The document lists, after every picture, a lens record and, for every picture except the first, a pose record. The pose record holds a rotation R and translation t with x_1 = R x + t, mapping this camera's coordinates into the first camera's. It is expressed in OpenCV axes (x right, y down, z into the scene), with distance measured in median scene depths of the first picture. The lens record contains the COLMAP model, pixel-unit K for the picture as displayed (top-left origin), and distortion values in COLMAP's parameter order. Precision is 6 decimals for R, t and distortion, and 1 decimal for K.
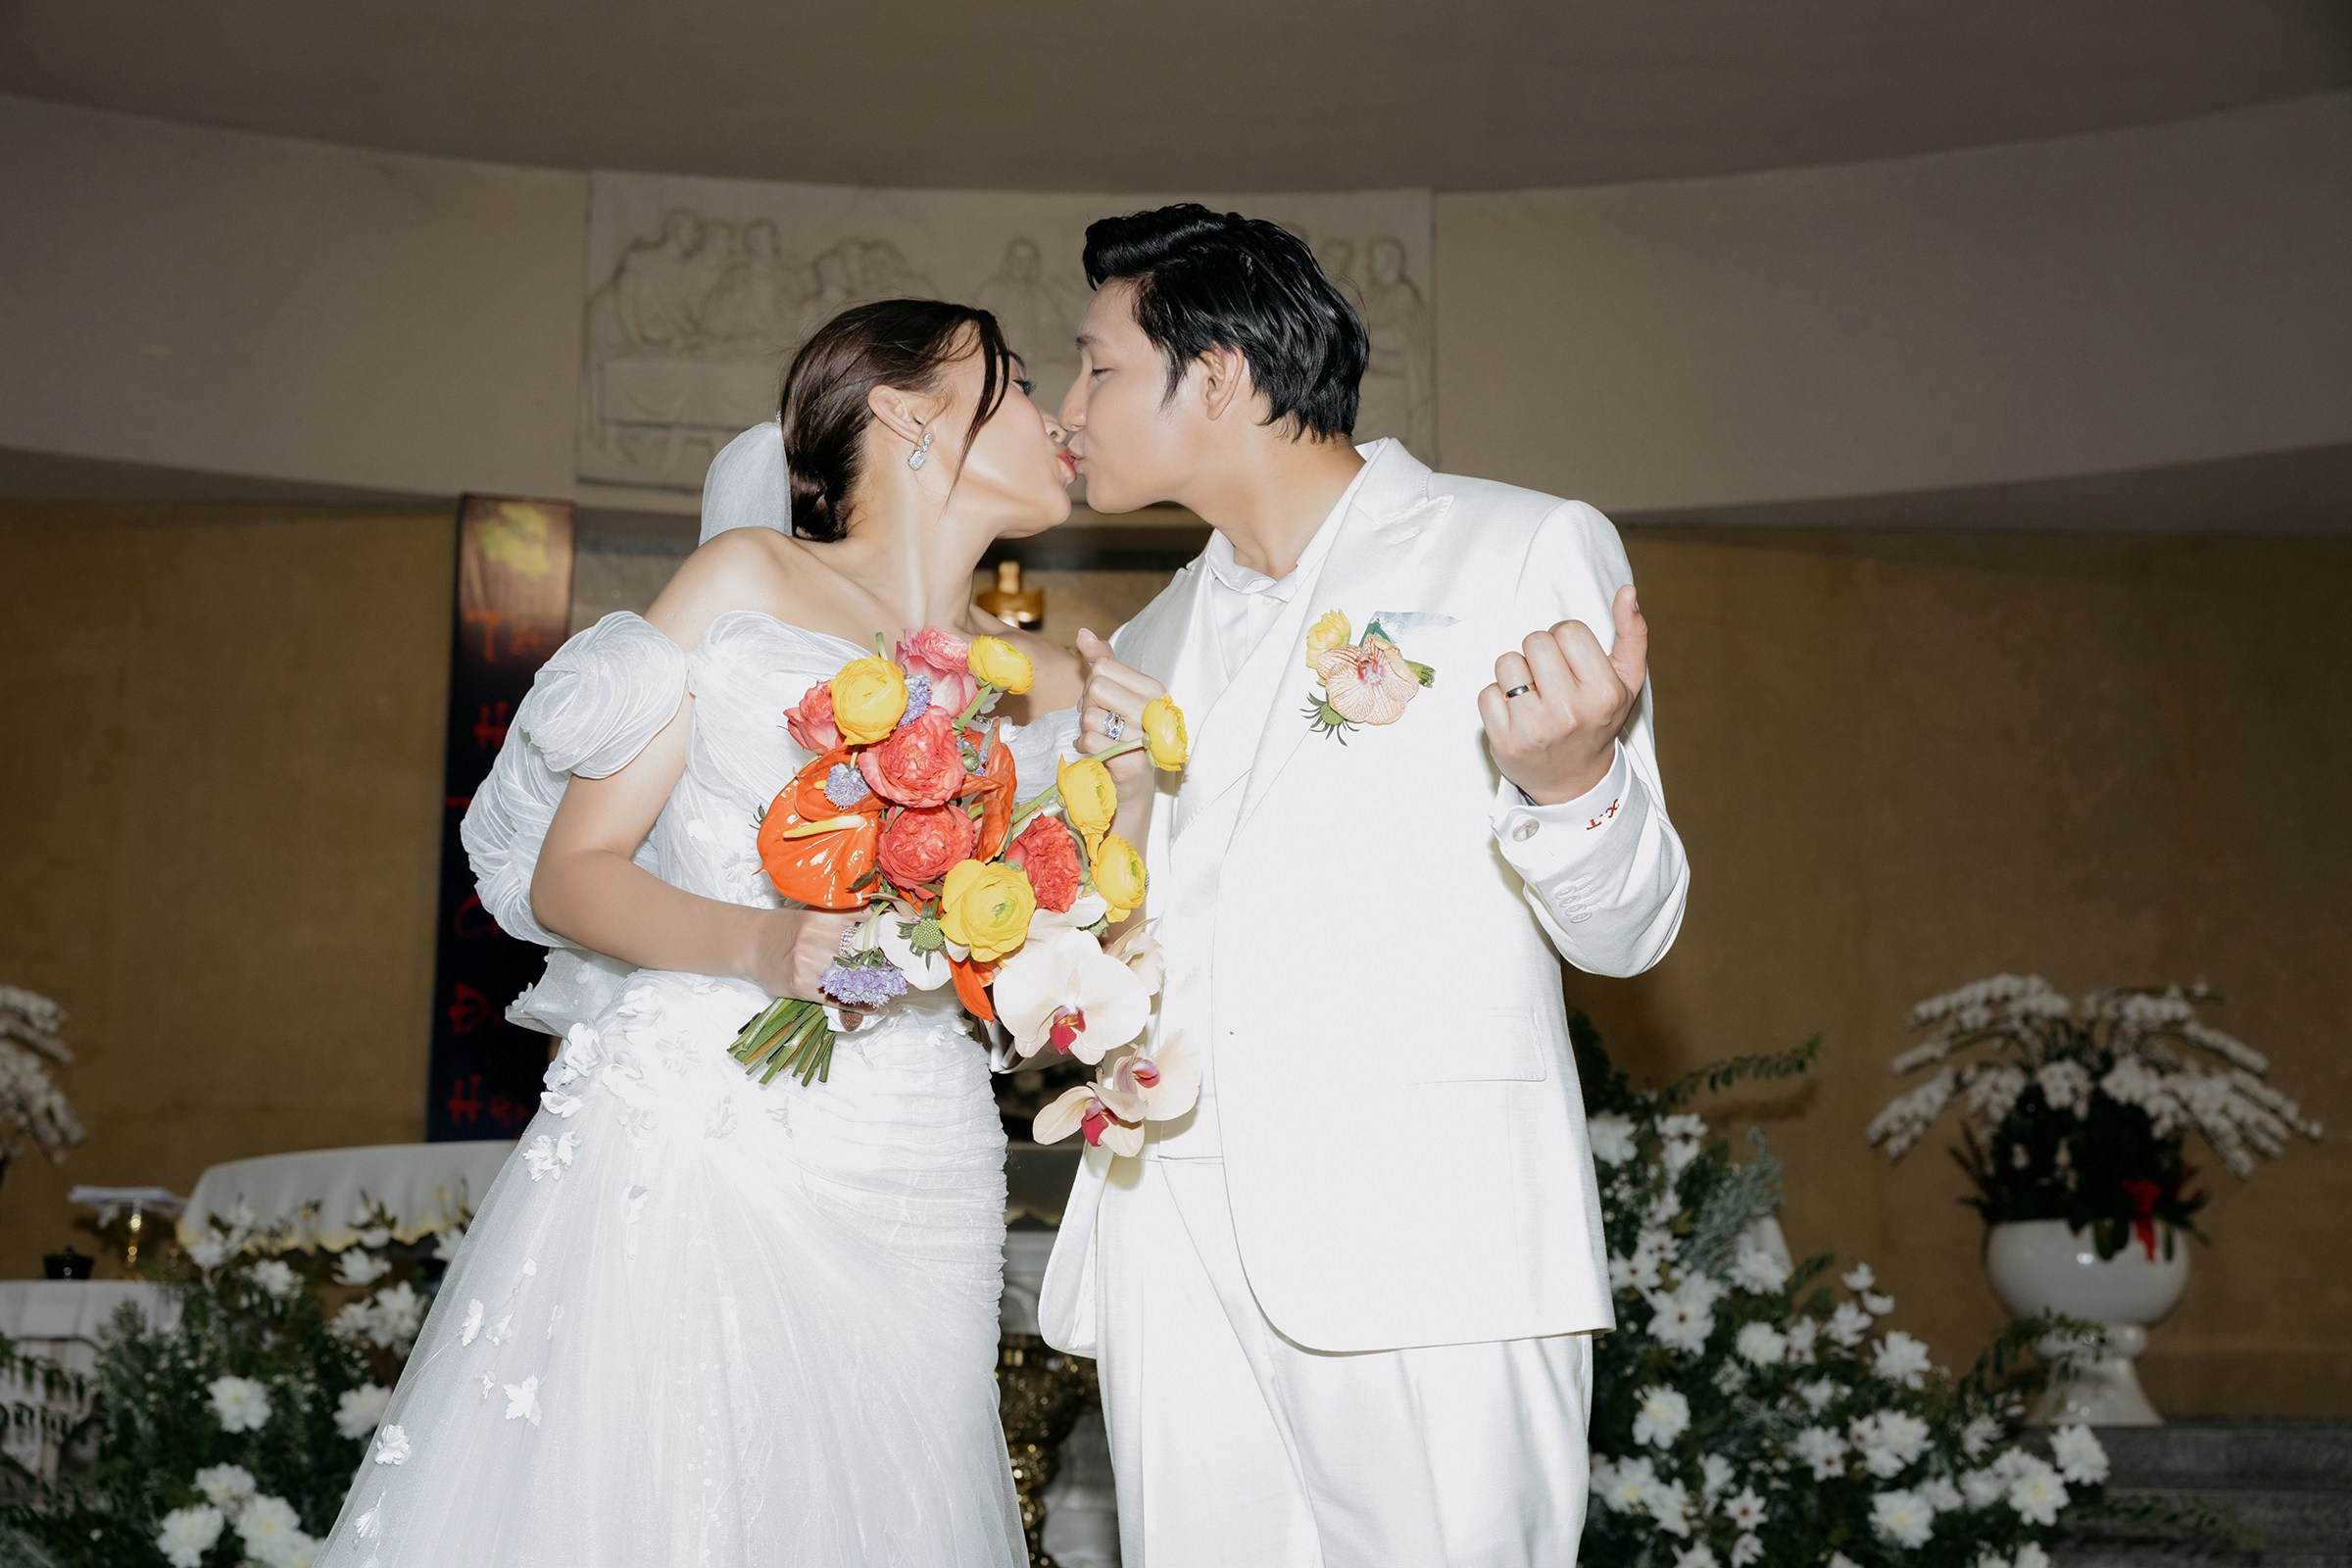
lens RADIAL K [[3220.2, 0, 1172.7], [0, 3220.2, 791.5], [0, 0, 1]] dist [0.007196, 0.041655]
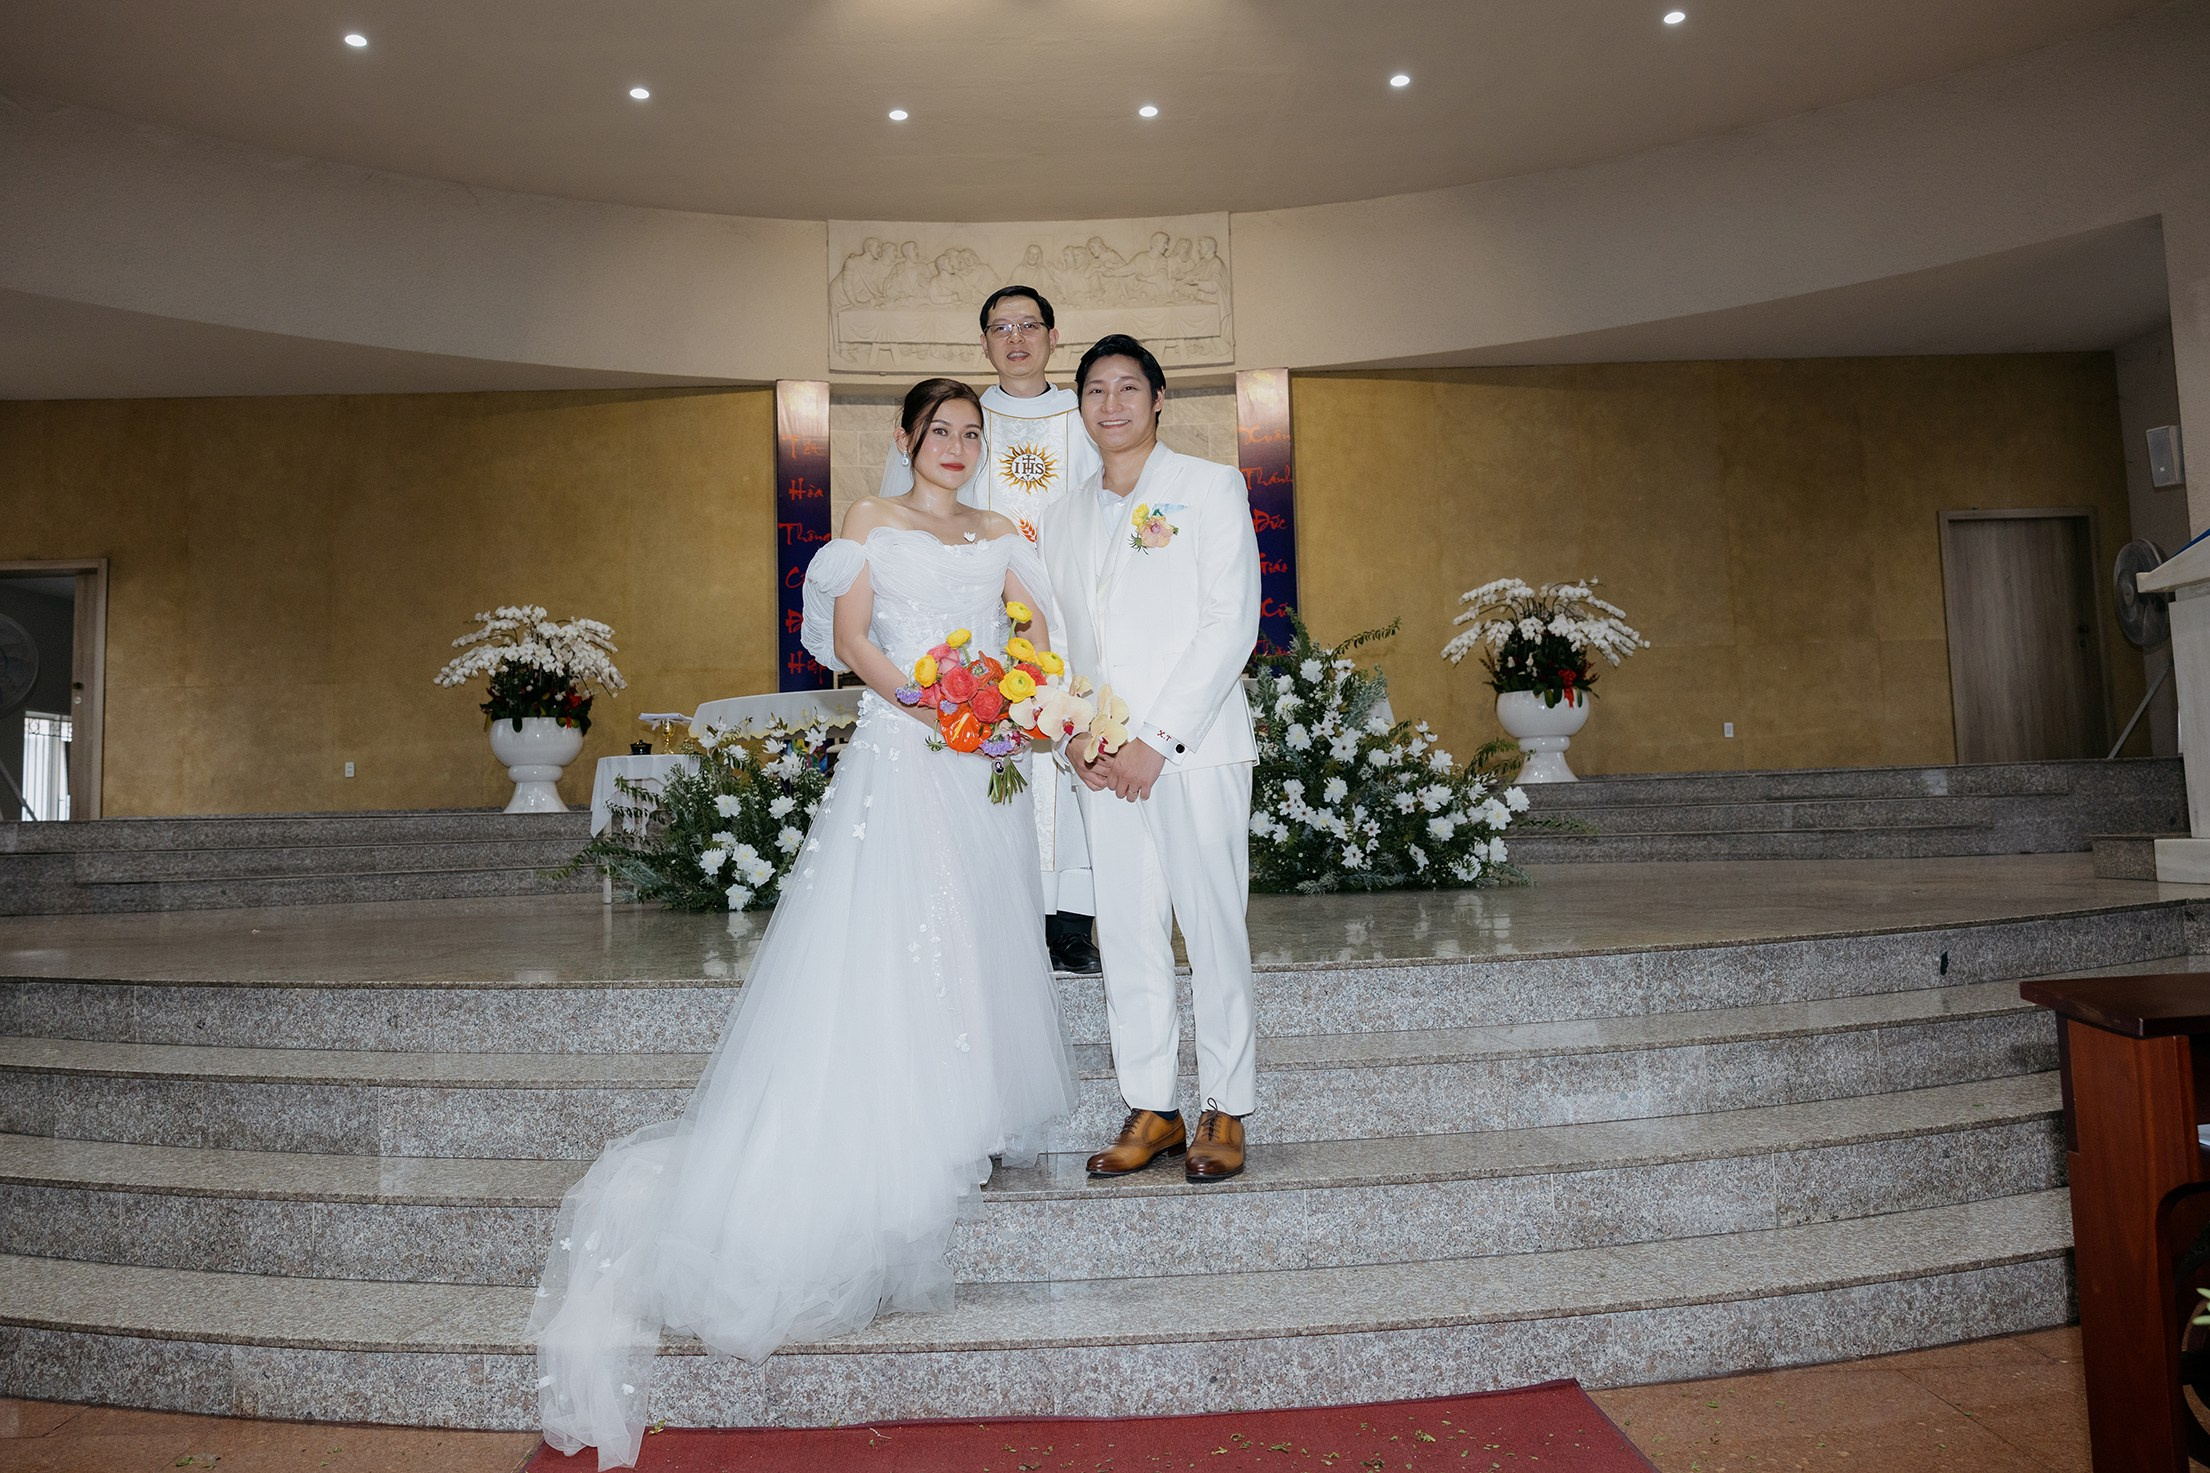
lens RADIAL K [[1594.3, 0, 1079.0], [0, 1594.3, 679.7], [0, 0, 1]] dist [-0.013628, 0.003585]
pose [[0.998955, -0.037151, -0.026636, 0.000083], [0.040134, 0.991722, 0.121974, -0.019781], [0.021884, -0.122915, 0.992176, -0.081697]]
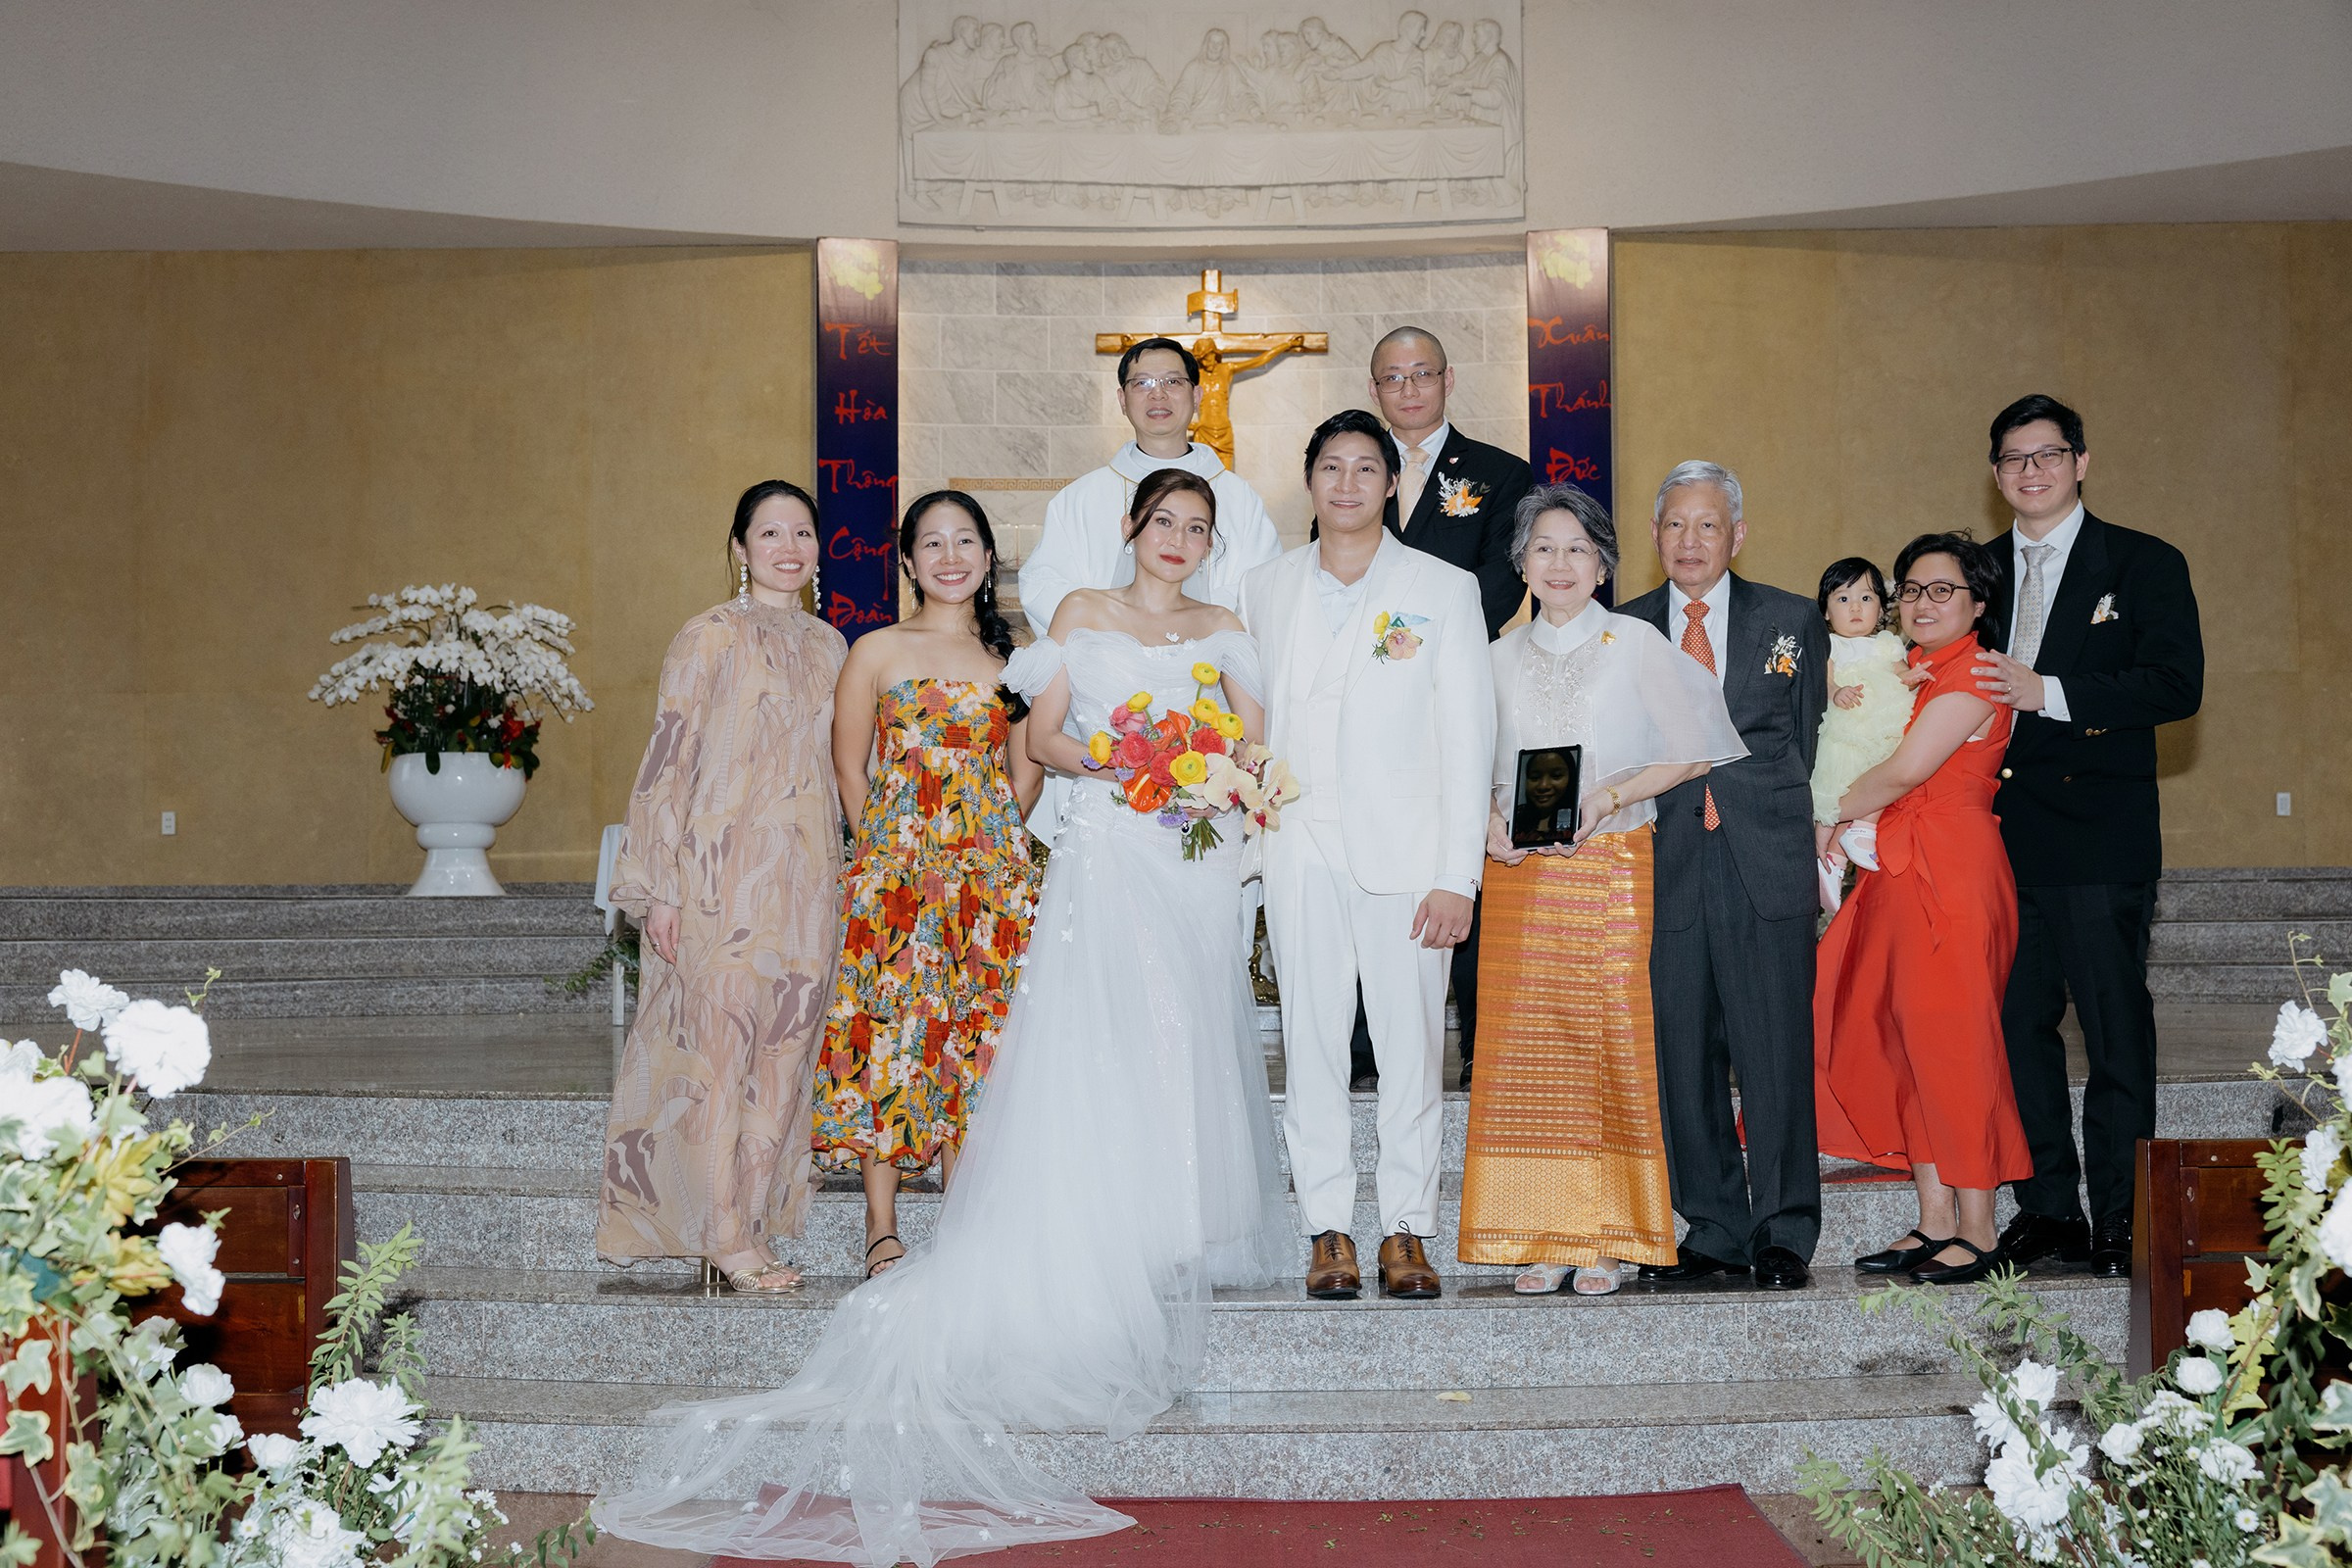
lens RADIAL K [[2917.2, 0, 1162.9], [0, 2917.2, 778.2], [0, 0, 1]] dist [0.009829, 0.000757]
pose [[0.997719, -0.016386, -0.065484, 0.007741], [0.026793, 0.986531, 0.161364, -0.075985], [0.061958, -0.162750, 0.984720, -0.329840]]
